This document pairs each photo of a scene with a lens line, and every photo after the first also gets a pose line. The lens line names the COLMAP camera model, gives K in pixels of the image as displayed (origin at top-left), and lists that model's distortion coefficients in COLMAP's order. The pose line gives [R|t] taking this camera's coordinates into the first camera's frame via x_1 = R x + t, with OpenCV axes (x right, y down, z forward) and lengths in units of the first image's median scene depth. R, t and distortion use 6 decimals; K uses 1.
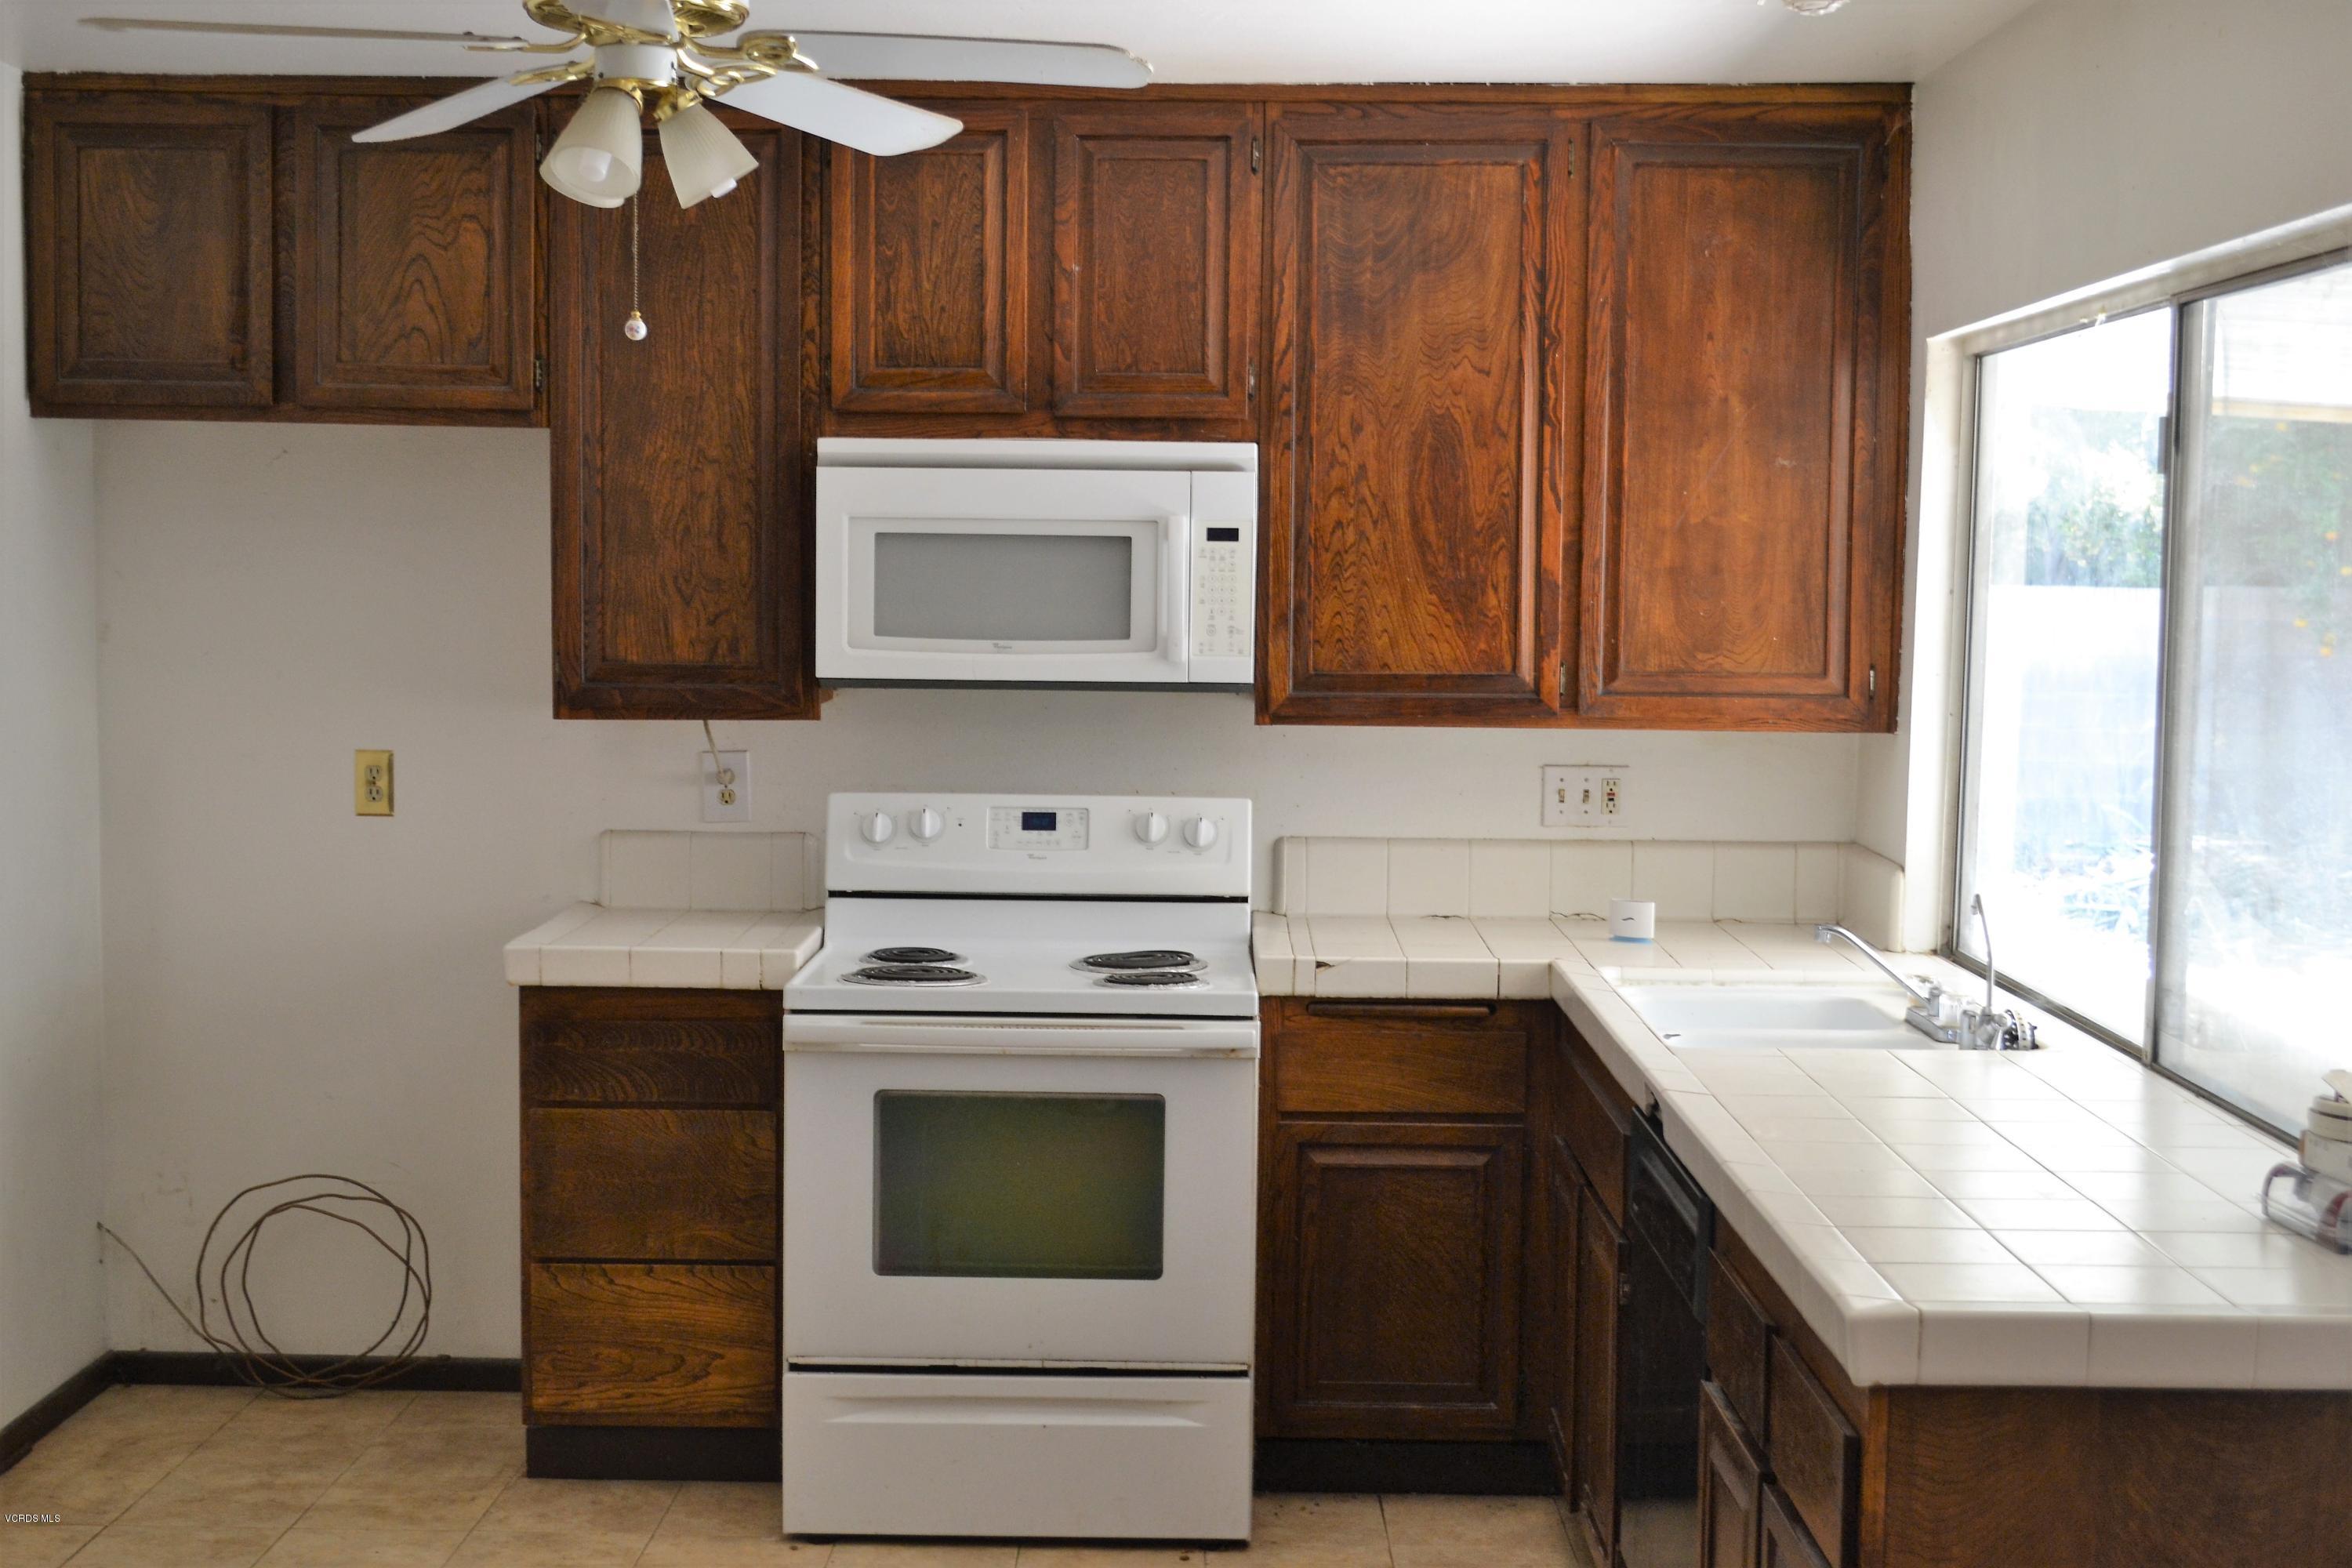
lens RADIAL K [[3015.4, 0, 1172.7], [0, 3015.4, 778.2], [0, 0, 1]] dist [-0.040086, 0.000000]
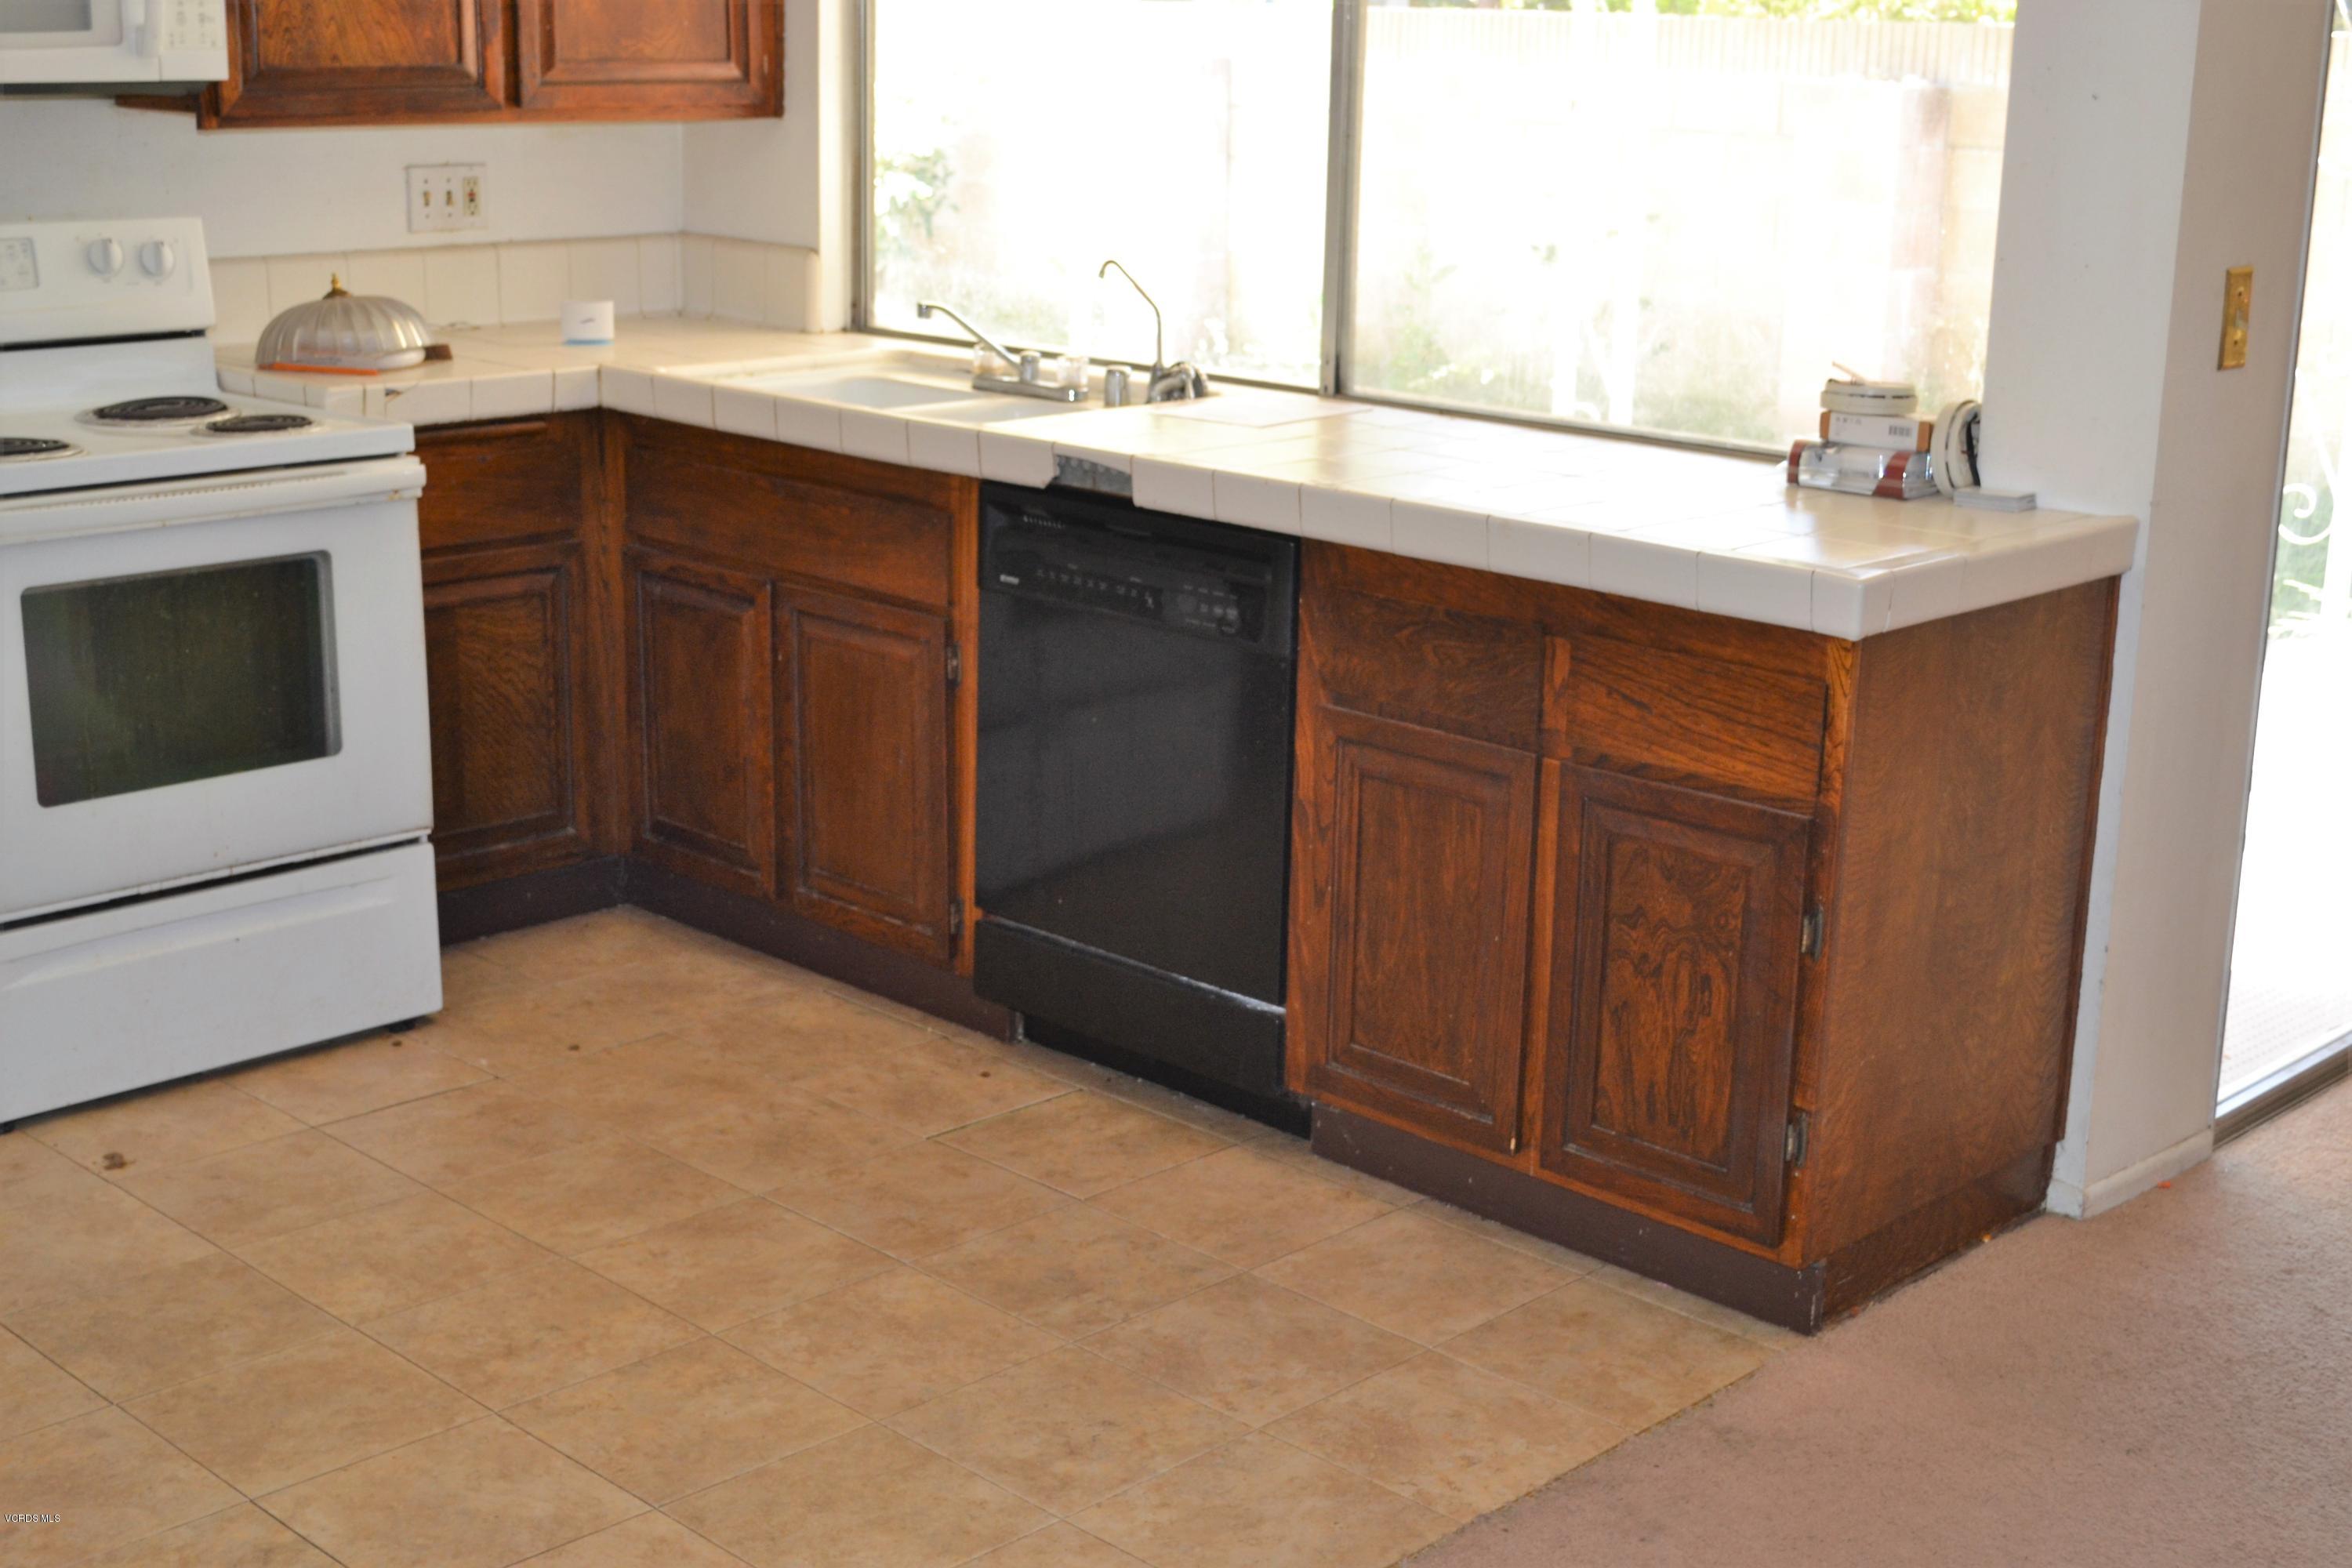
lens RADIAL K [[3015.4, 0, 1171.0], [0, 3015.4, 786.6], [0, 0, 1]] dist [-0.040086, 0.000000]
pose [[0.693895, -0.181639, 0.696790, -0.419227], [0.041809, 0.976192, 0.212839, -0.005070], [-0.718862, -0.118556, 0.684969, 0.183532]]
